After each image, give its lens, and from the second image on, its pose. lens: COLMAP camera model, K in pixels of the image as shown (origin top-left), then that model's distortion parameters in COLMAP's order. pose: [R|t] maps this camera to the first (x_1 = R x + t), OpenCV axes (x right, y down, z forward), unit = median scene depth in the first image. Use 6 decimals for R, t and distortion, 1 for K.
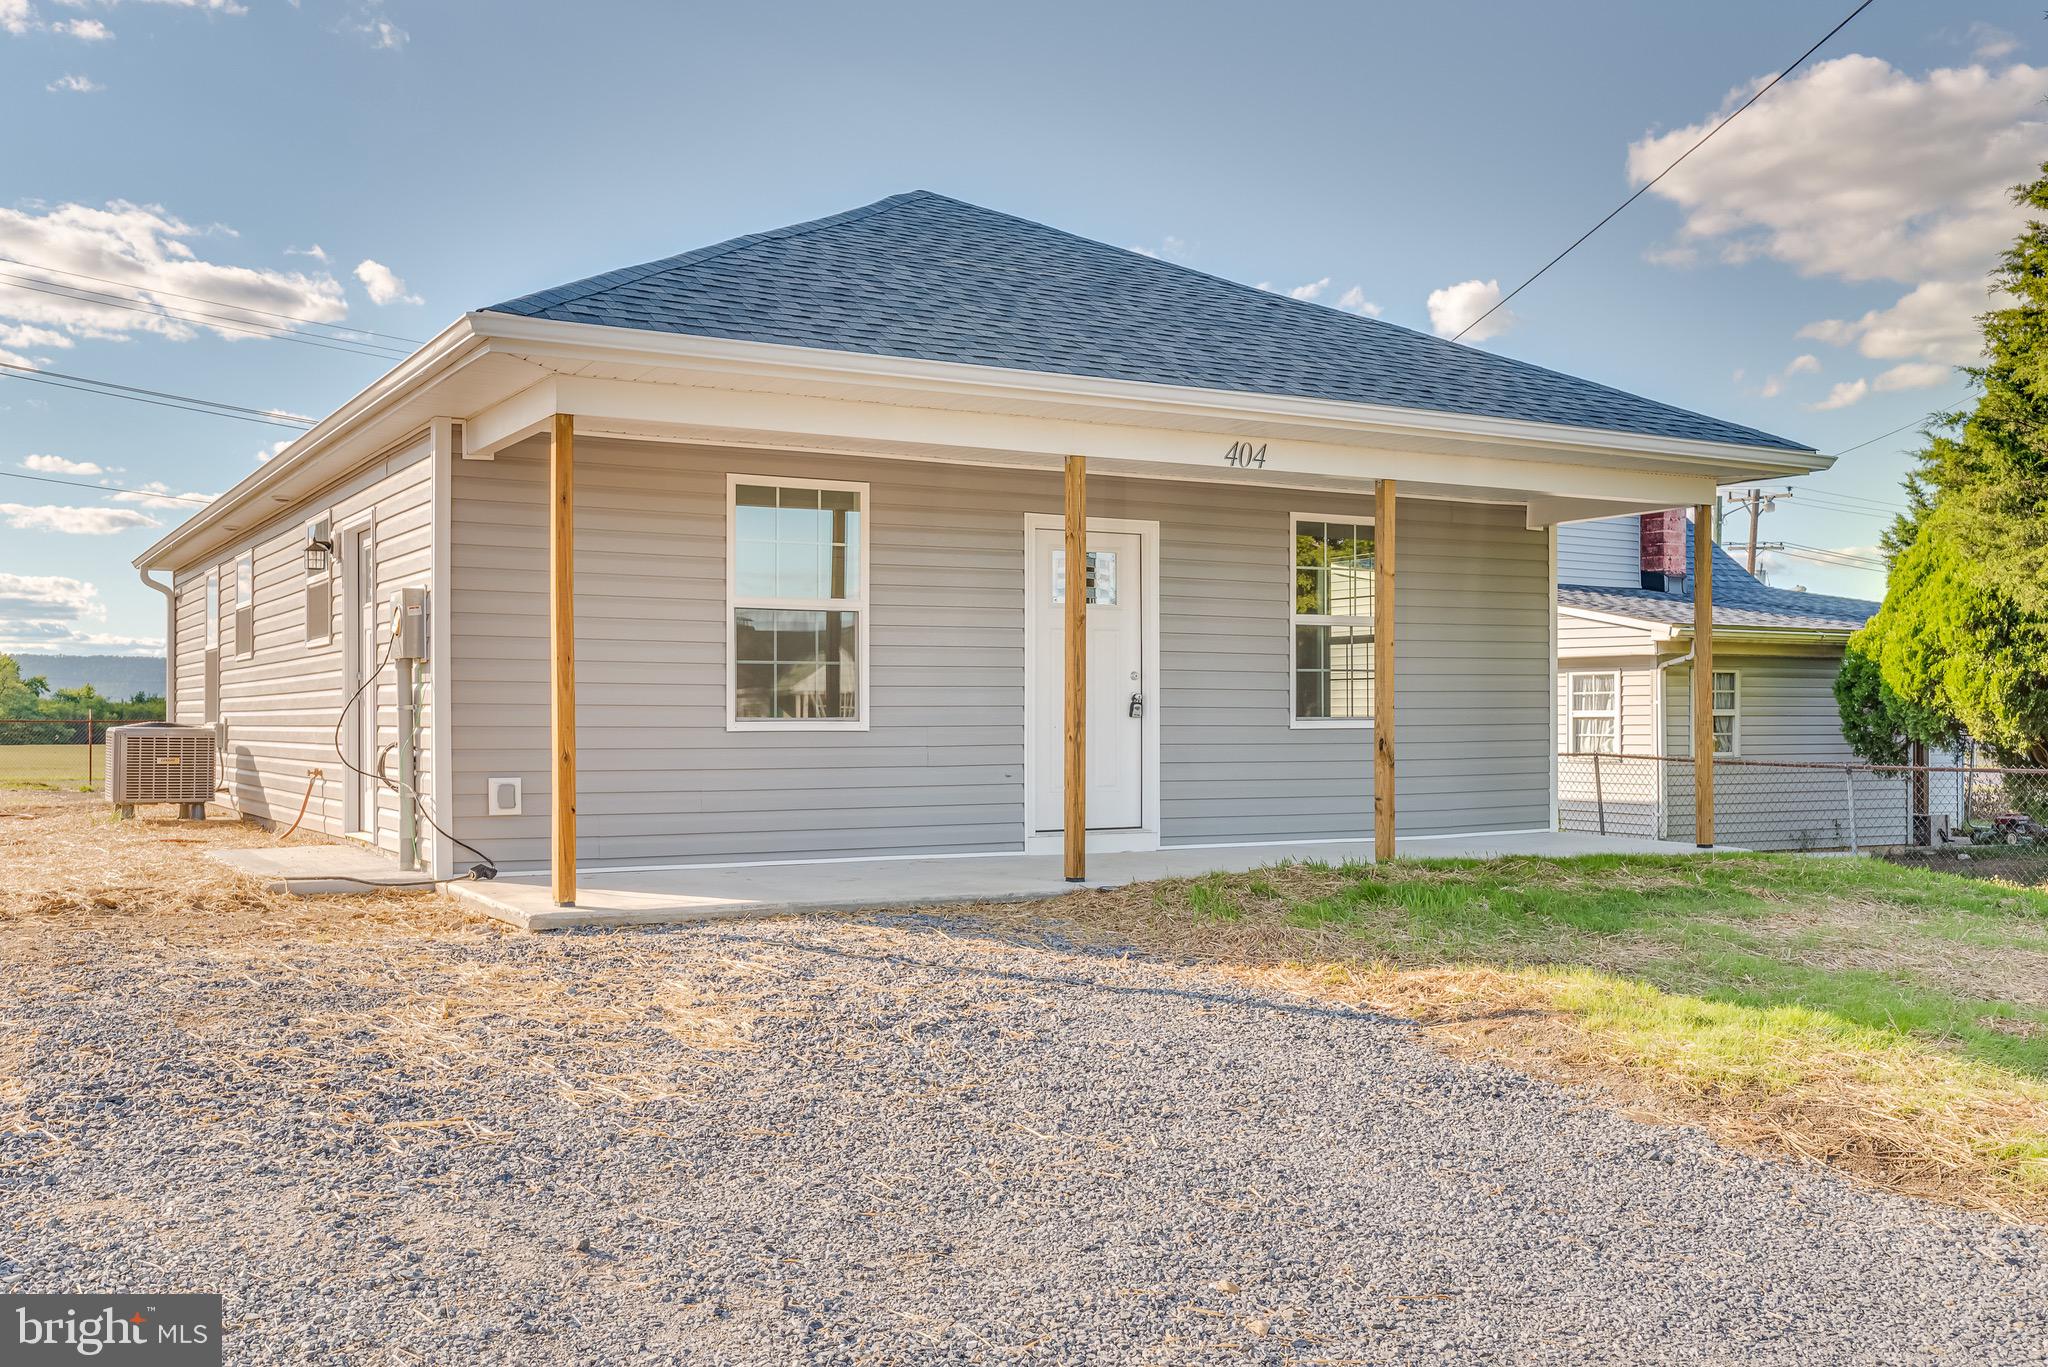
lens RADIAL K [[1907.4, 0, 1024.0], [0, 1907.4, 683.5], [0, 0, 1]] dist [-0.004374, 0.008615]
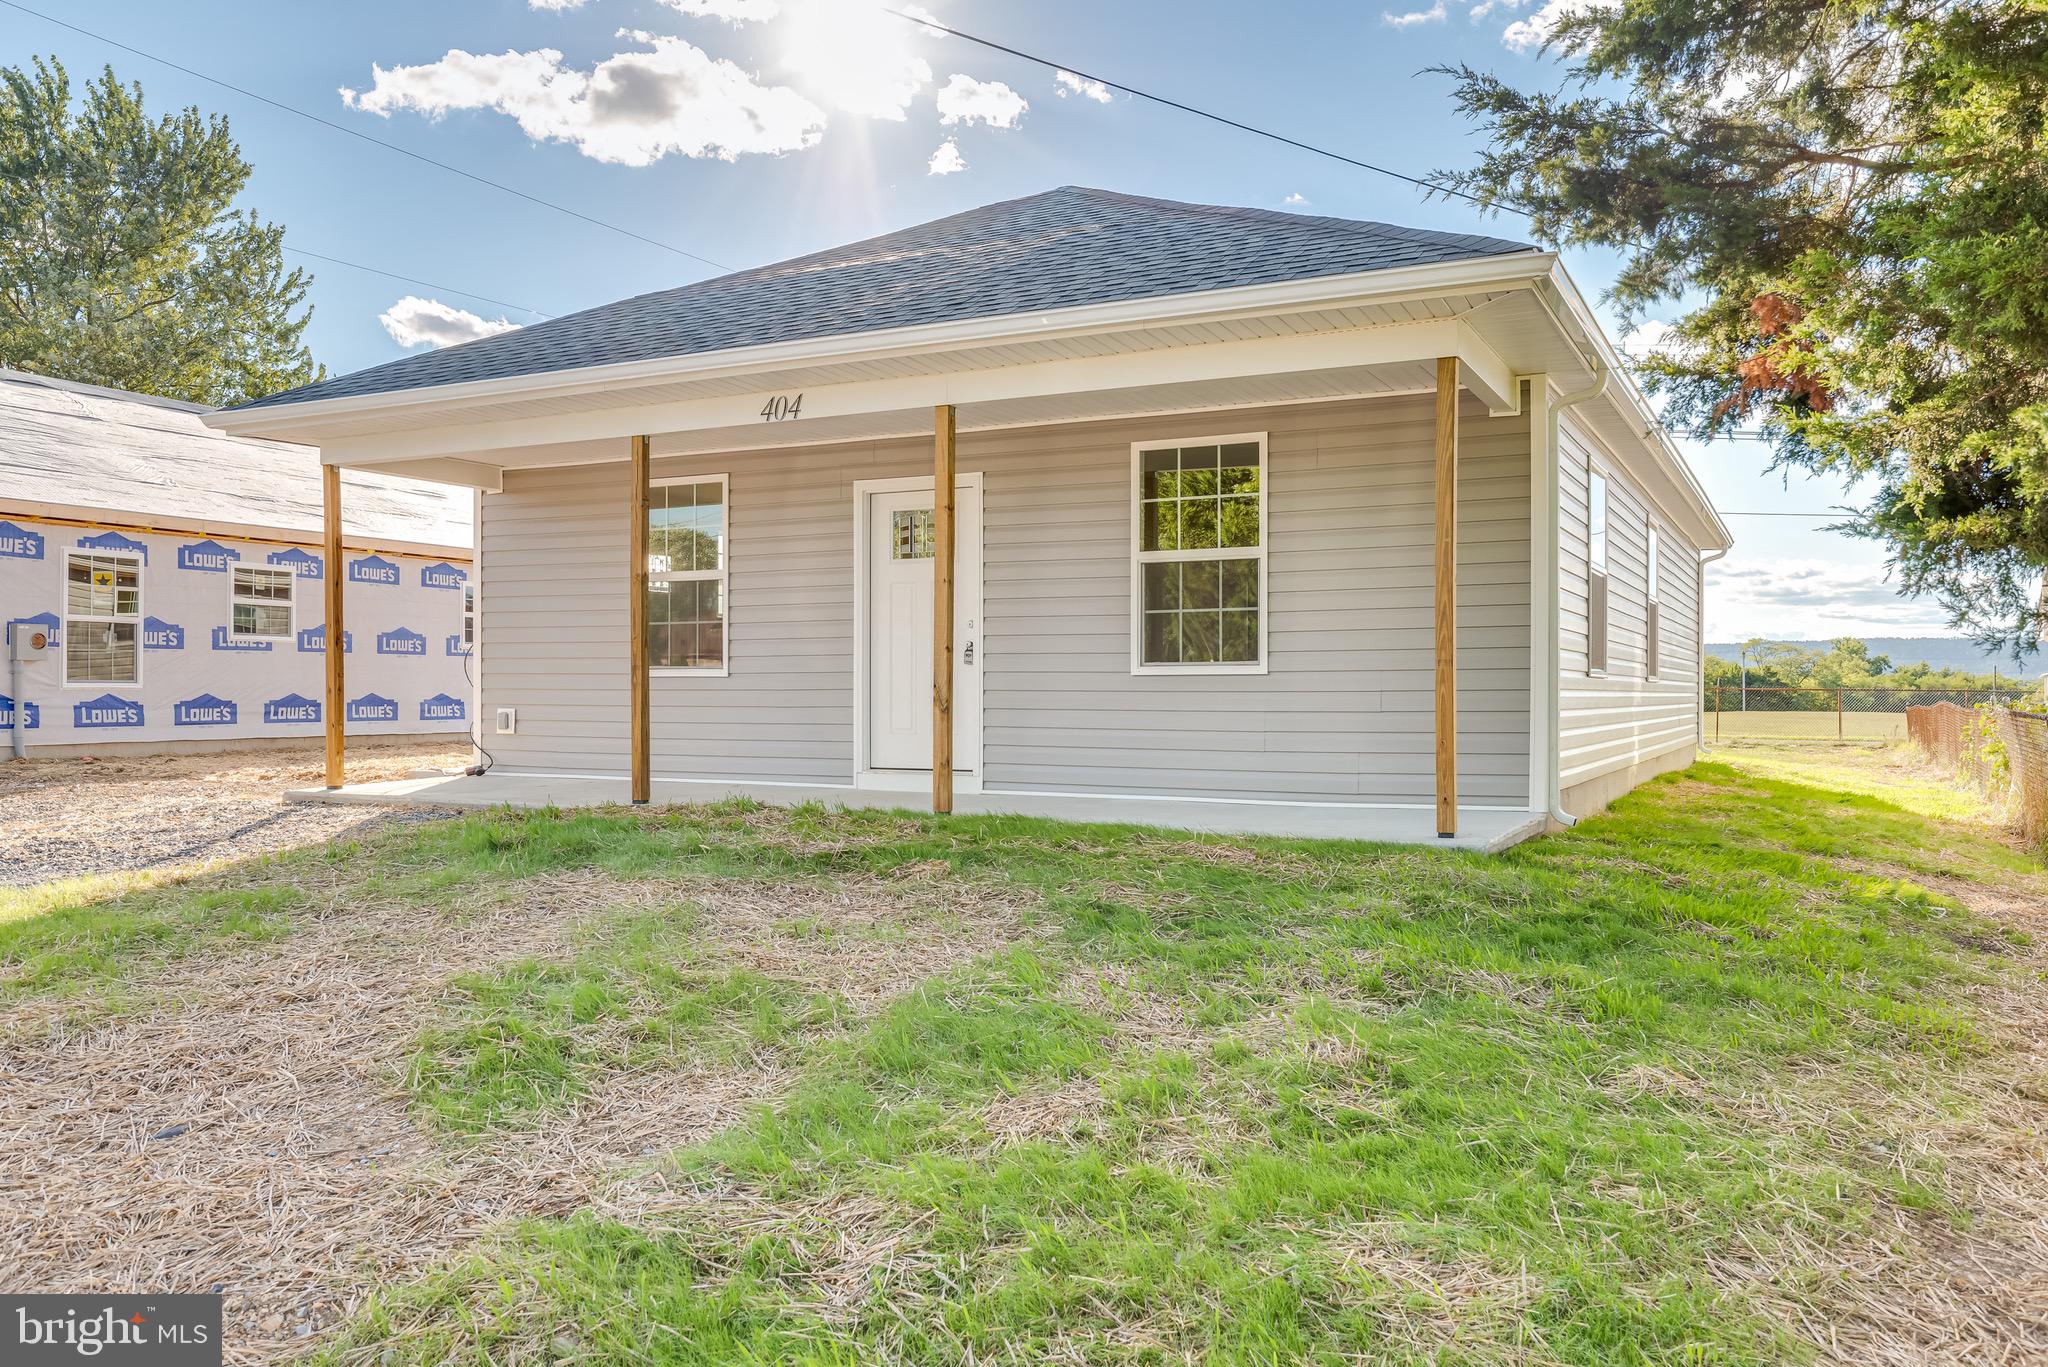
lens RADIAL K [[1567.3, 0, 1024.0], [0, 1567.3, 683.5], [0, 0, 1]] dist [0.000098, 0.001523]
pose [[0.537575, -0.002123, -0.843213, 0.897865], [0.013017, 0.999899, 0.005781, 0.027100], [0.843116, -0.014084, 0.537548, 0.639273]]
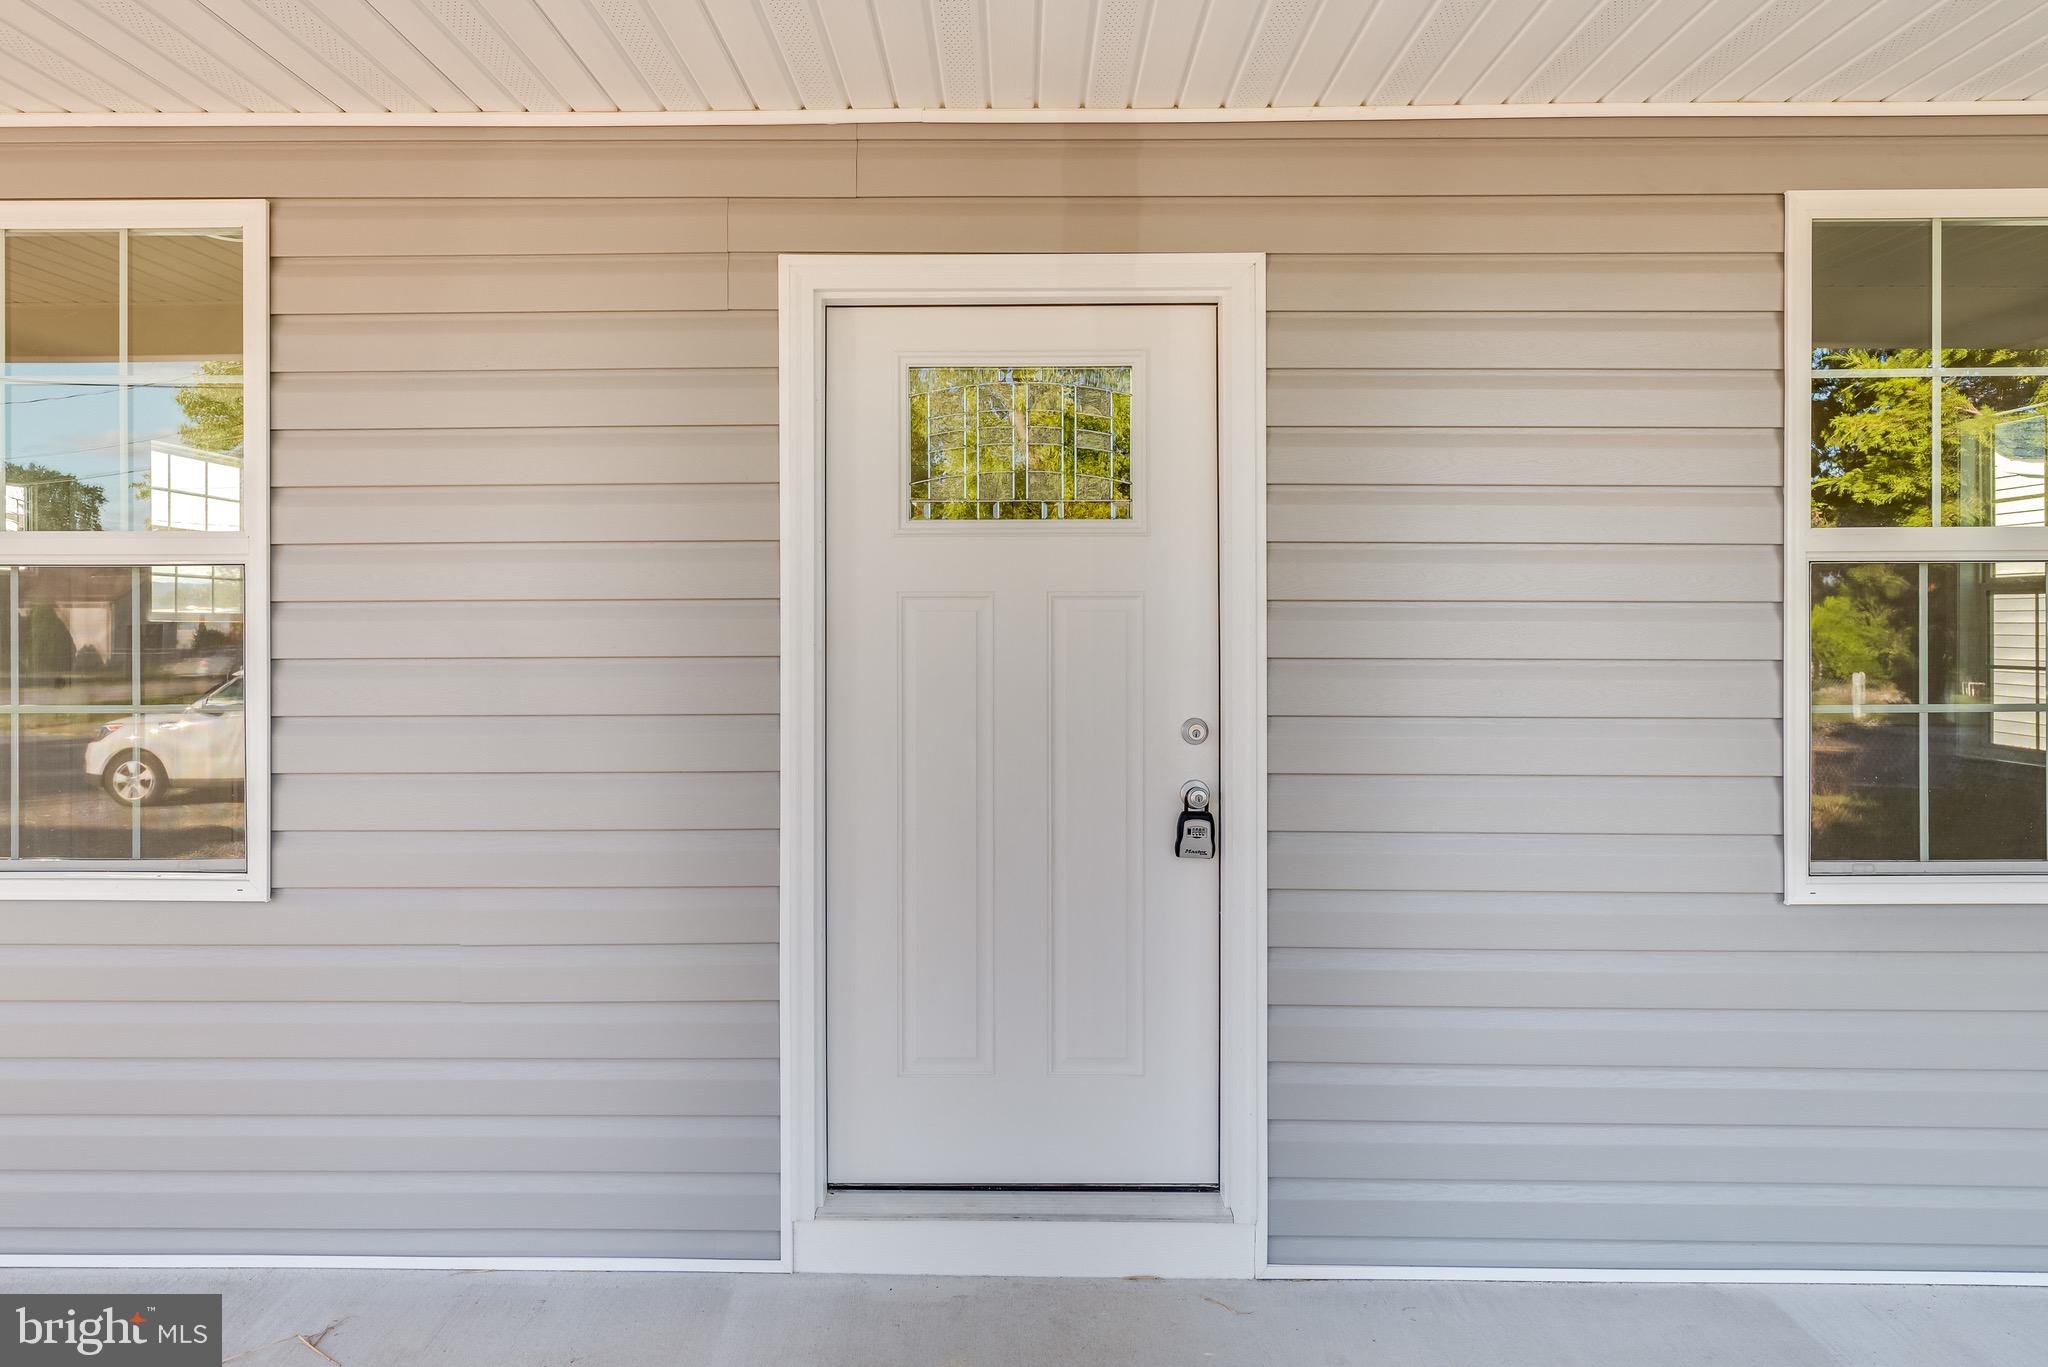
lens RADIAL K [[1907.4, 0, 1024.0], [0, 1907.4, 683.5], [0, 0, 1]] dist [-0.004374, 0.008615]
pose [[0.853332, 0.004780, -0.521346, 0.231107], [0.010192, 0.999614, 0.025846, -0.023974], [0.521268, -0.027369, 0.852954, 0.795980]]
